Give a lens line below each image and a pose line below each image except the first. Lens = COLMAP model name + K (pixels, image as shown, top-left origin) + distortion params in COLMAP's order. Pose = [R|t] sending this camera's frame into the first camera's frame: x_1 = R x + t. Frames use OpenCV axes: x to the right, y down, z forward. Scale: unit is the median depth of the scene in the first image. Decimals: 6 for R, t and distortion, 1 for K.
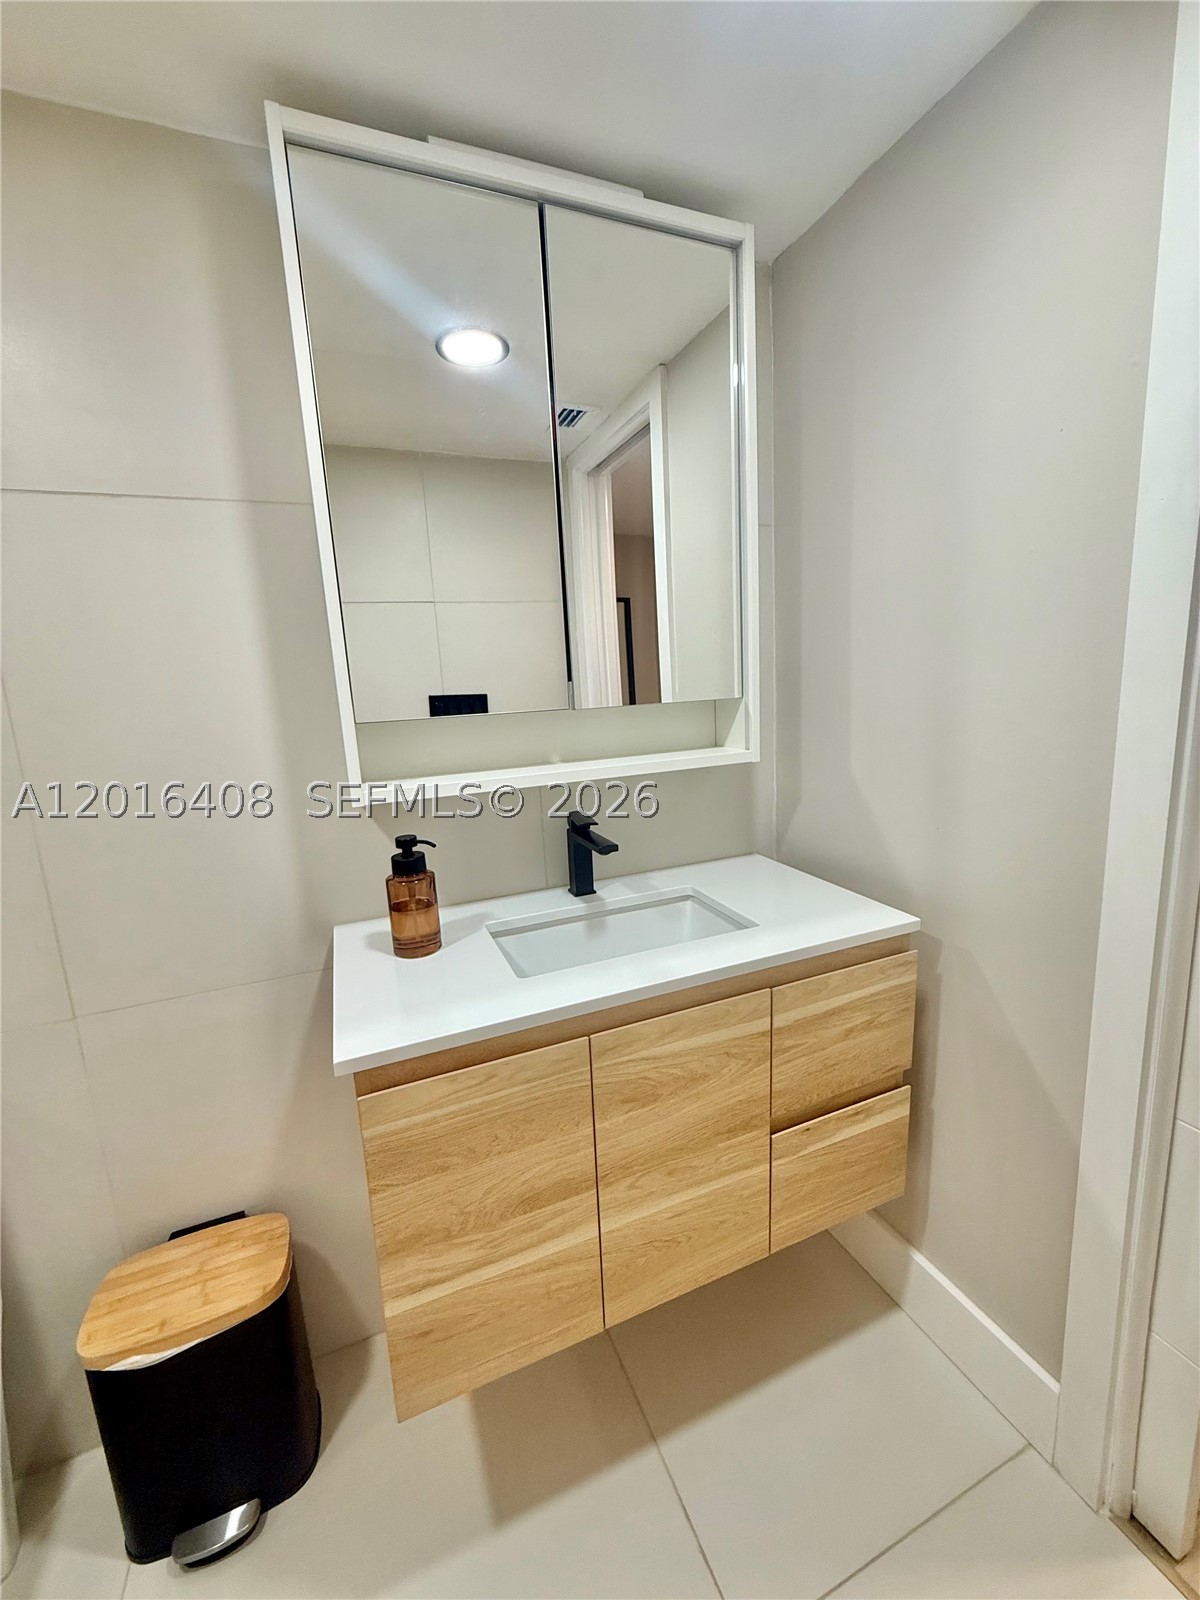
lens RADIAL K [[636.4, 0, 601.7], [0, 636.4, 796.5], [0, 0, 1]] dist [-0.000313, 0.000078]
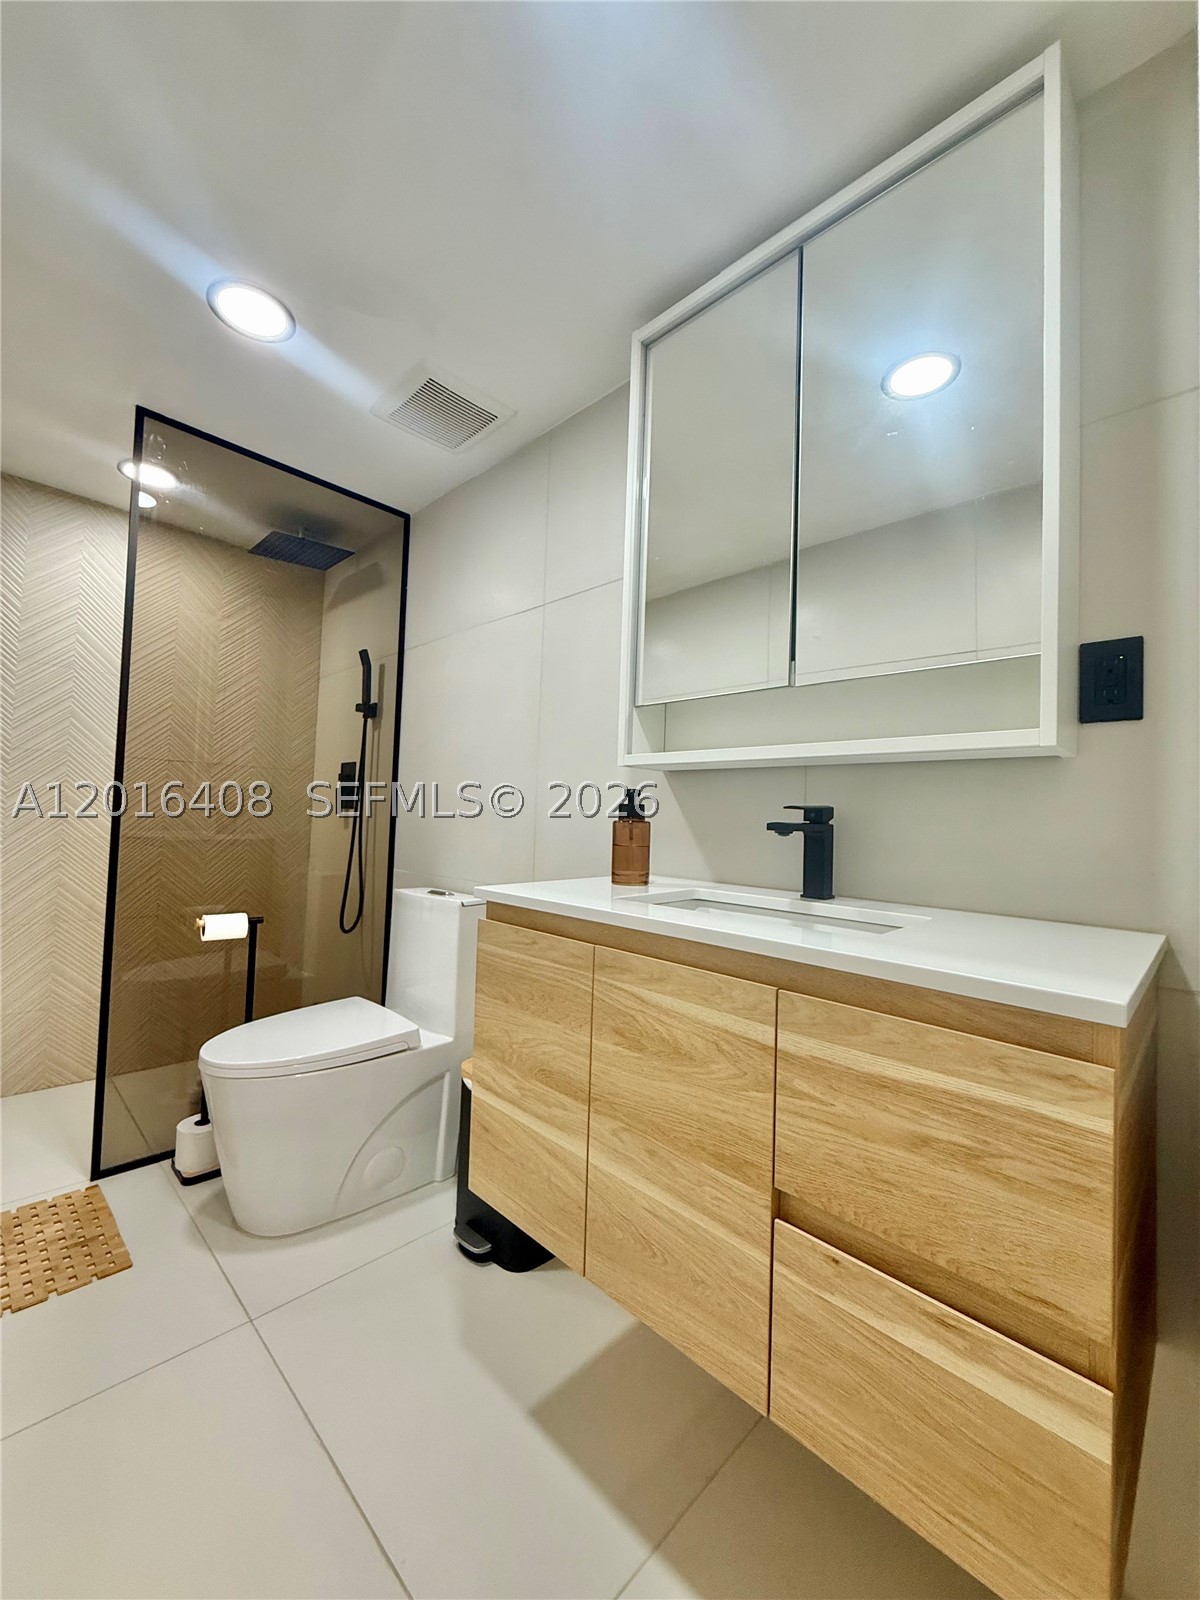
lens RADIAL K [[636.4, 0, 601.7], [0, 636.4, 796.5], [0, 0, 1]] dist [-0.000313, 0.000078]
pose [[0.390814, 0.031666, -0.919925, 0.840840], [-0.215521, 0.974775, -0.058006, 0.165491], [0.894883, 0.220933, 0.387780, 0.462011]]
